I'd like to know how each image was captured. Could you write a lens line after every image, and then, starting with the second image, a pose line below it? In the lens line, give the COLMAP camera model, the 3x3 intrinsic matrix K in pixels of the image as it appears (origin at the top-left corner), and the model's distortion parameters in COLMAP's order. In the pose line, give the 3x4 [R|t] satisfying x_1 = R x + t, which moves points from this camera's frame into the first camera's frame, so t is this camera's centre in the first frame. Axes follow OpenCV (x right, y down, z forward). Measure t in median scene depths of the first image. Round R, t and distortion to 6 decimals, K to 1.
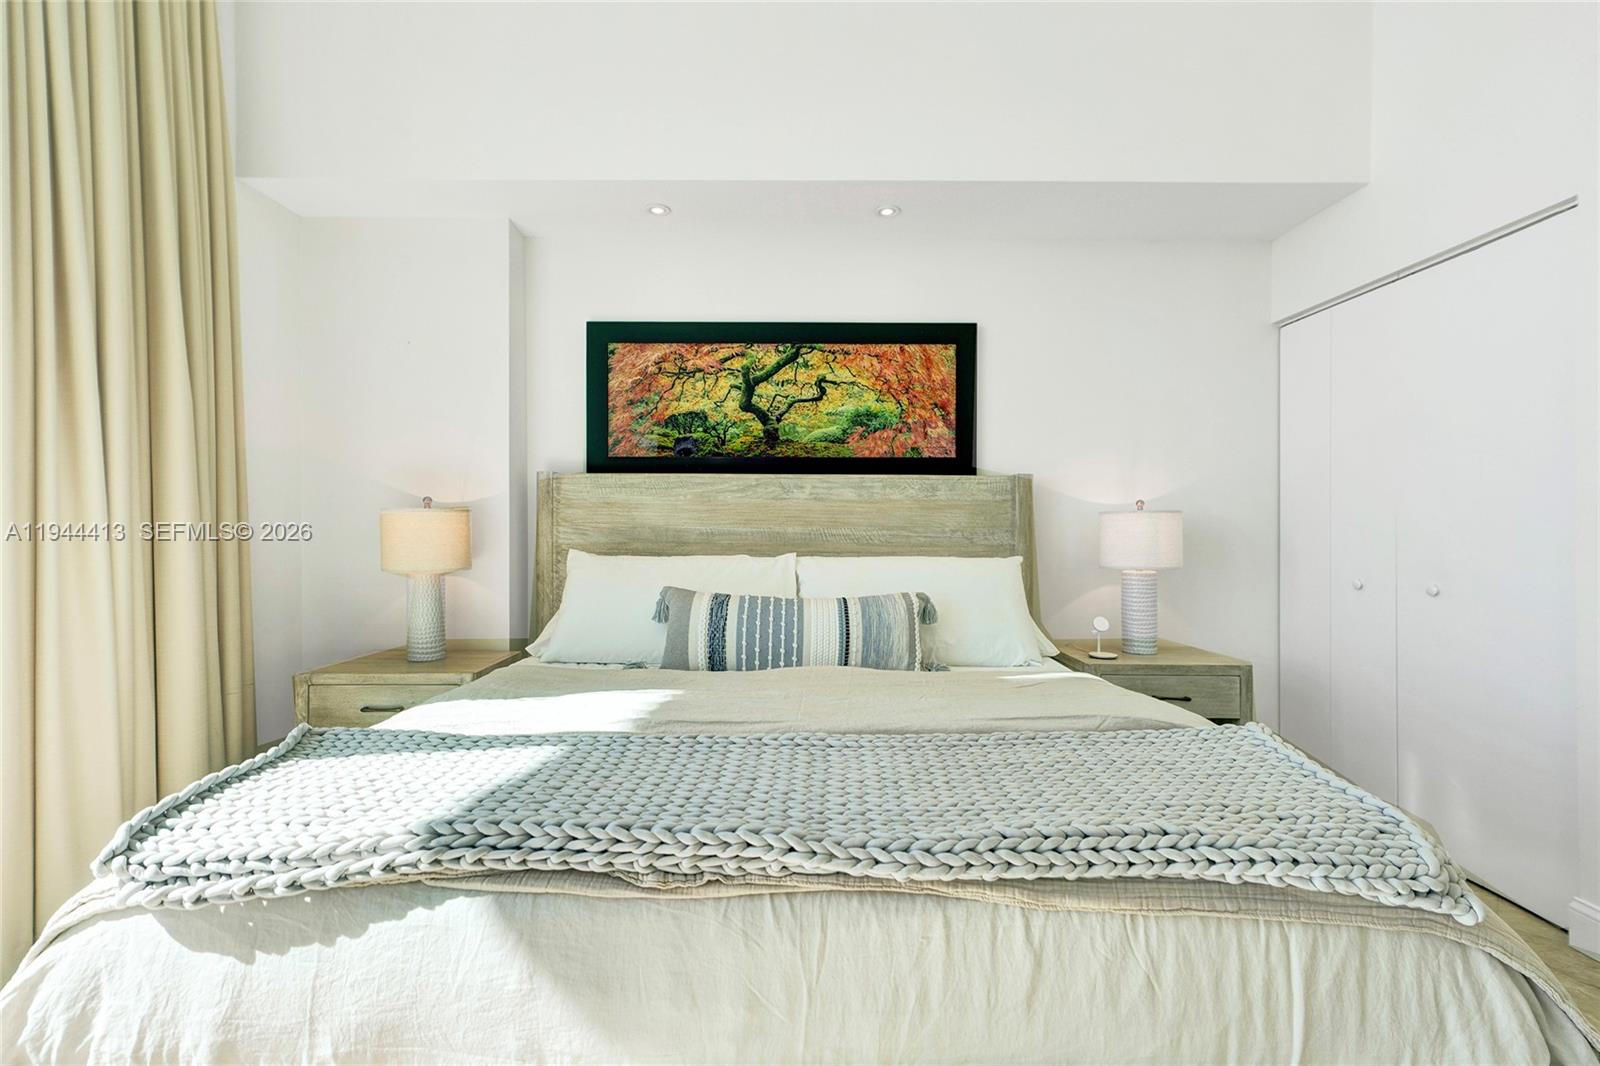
lens RADIAL K [[733.0, 0, 796.1], [0, 733.0, 525.6], [0, 0, 1]] dist [0.002651, 0.007823]
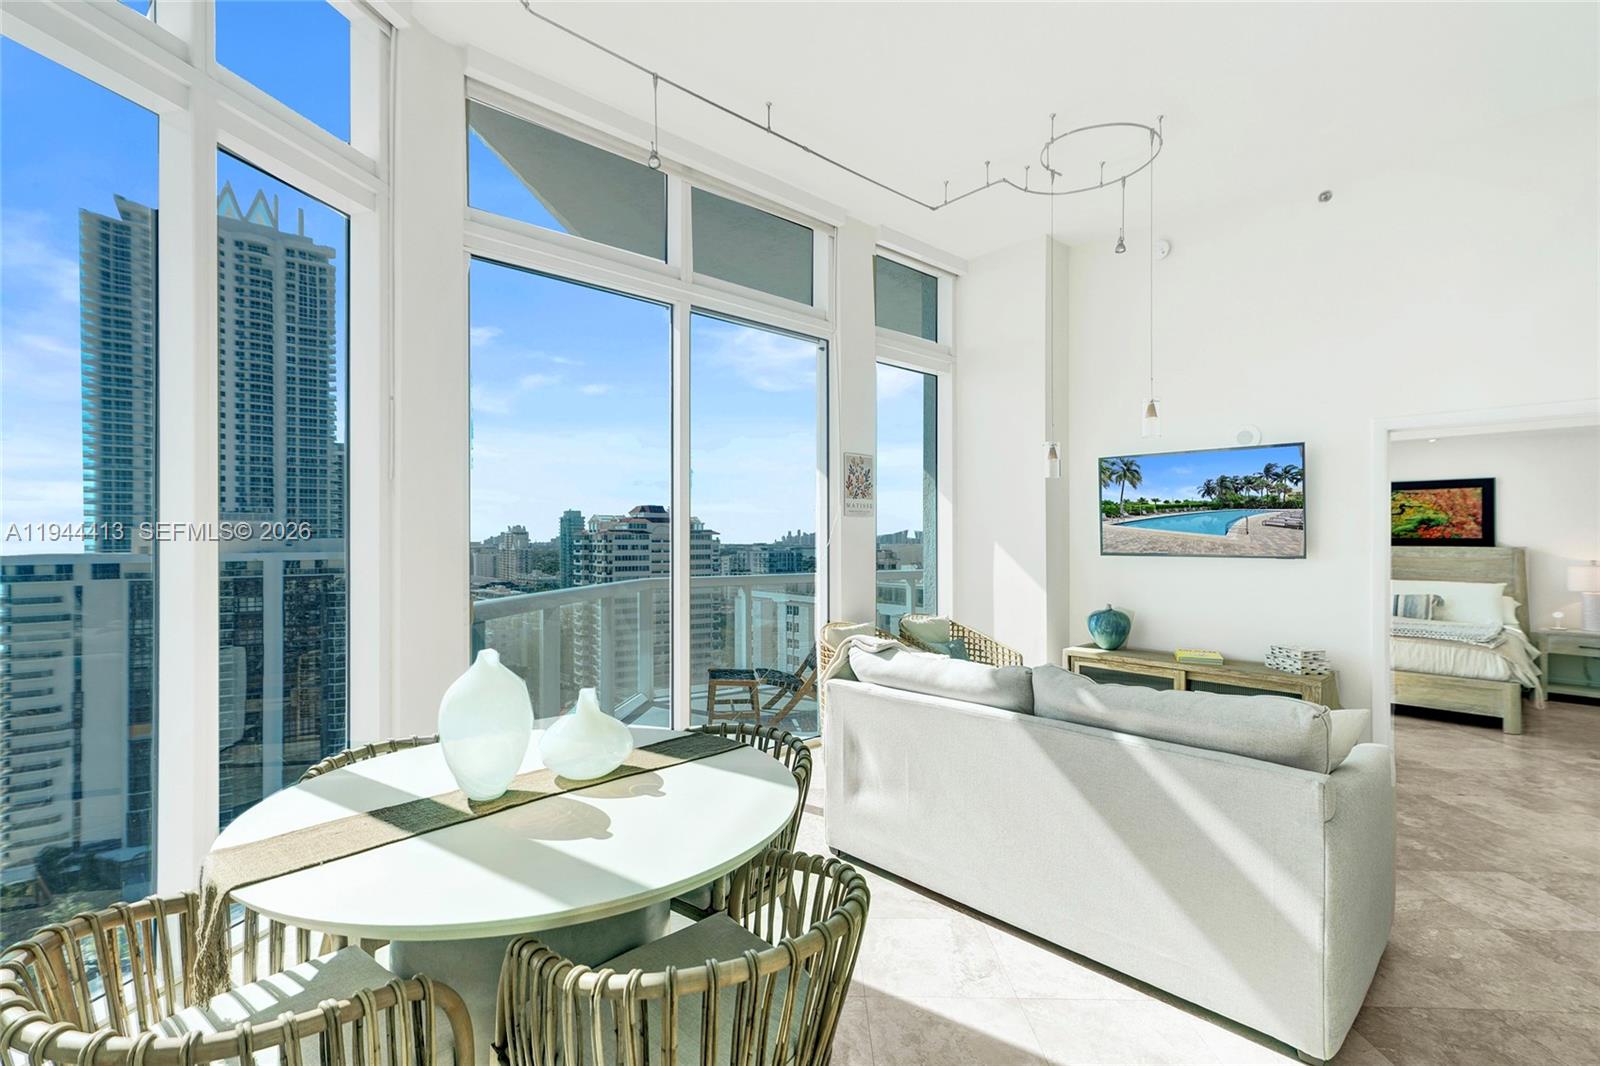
lens RADIAL K [[727.0, 0, 800.0], [0, 727.0, 533.0], [0, 0, 1]] dist [0.016473, -0.000064]
pose [[0.689755, -0.005764, -0.724020, 0.412463], [0.001238, 0.999976, -0.006782, -0.096687], [0.724042, 0.003781, 0.689745, -2.057475]]
